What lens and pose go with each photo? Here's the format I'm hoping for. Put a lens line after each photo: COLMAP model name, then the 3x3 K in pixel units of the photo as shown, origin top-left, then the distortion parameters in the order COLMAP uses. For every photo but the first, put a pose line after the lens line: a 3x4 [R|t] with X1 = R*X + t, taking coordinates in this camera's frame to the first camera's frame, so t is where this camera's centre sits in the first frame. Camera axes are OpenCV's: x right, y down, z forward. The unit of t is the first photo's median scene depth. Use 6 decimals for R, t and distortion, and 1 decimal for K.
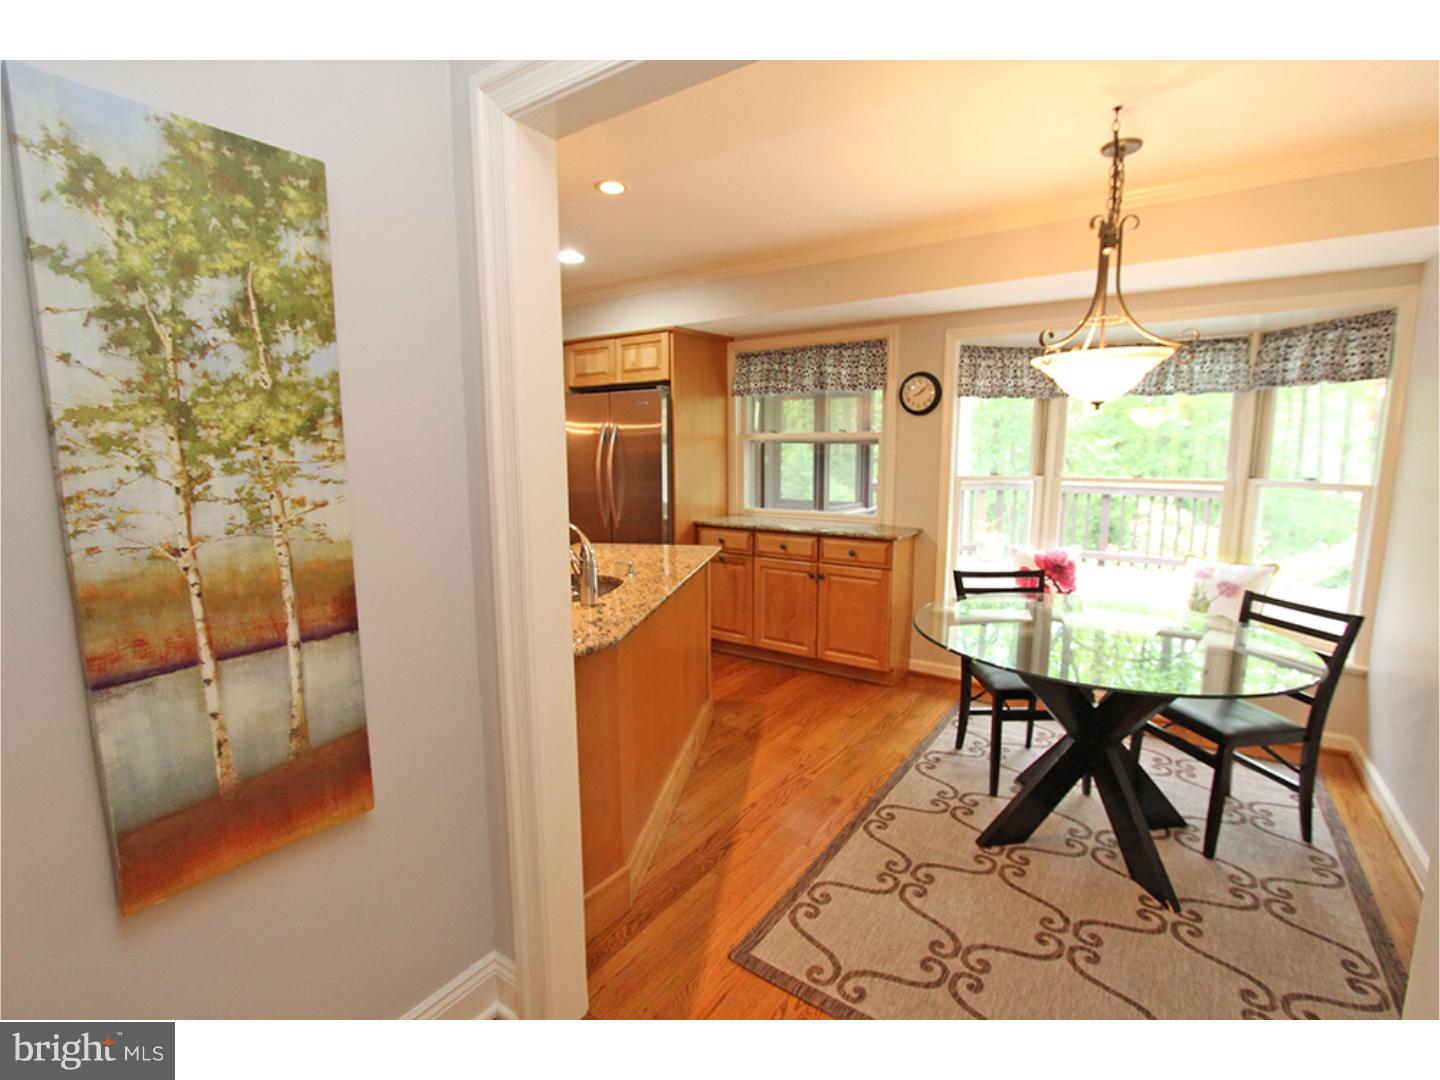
lens RADIAL K [[656.4, 0, 723.8], [0, 656.4, 537.3], [0, 0, 1]] dist [-0.013429, 0.000566]
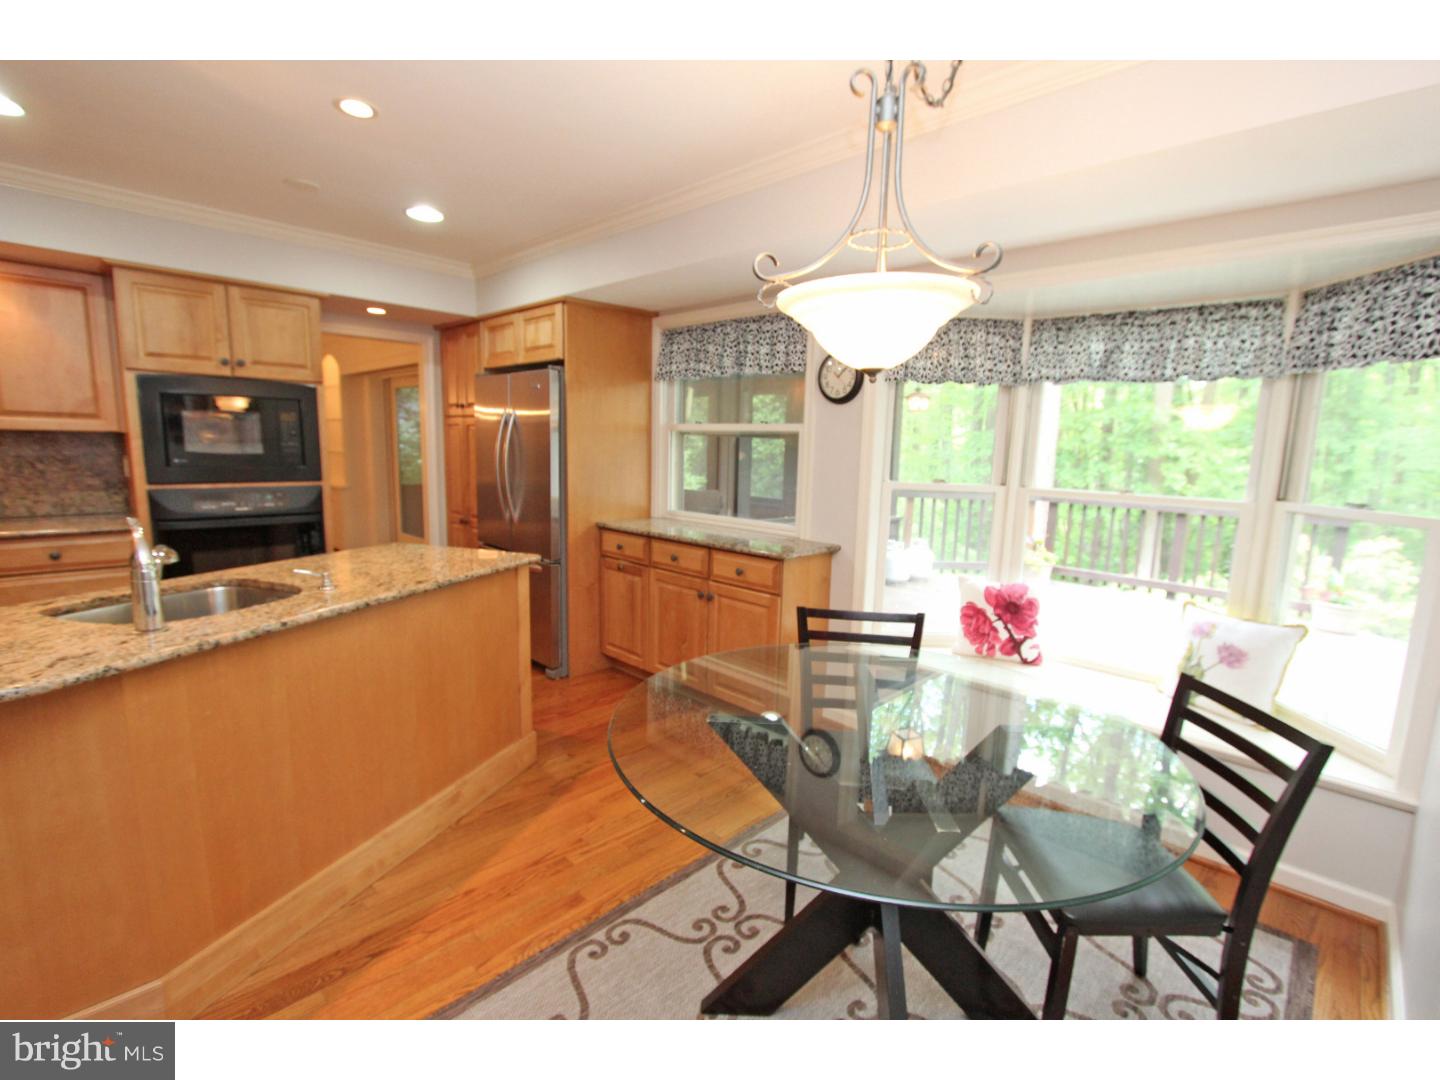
lens RADIAL K [[656.4, 0, 717.1], [0, 656.4, 543.5], [0, 0, 1]] dist [-0.013429, 0.000566]
pose [[0.986089, 0.053362, -0.157422, 0.304255], [-0.051268, 0.998534, 0.017340, -0.024419], [0.158117, -0.009029, 0.987379, 0.196759]]
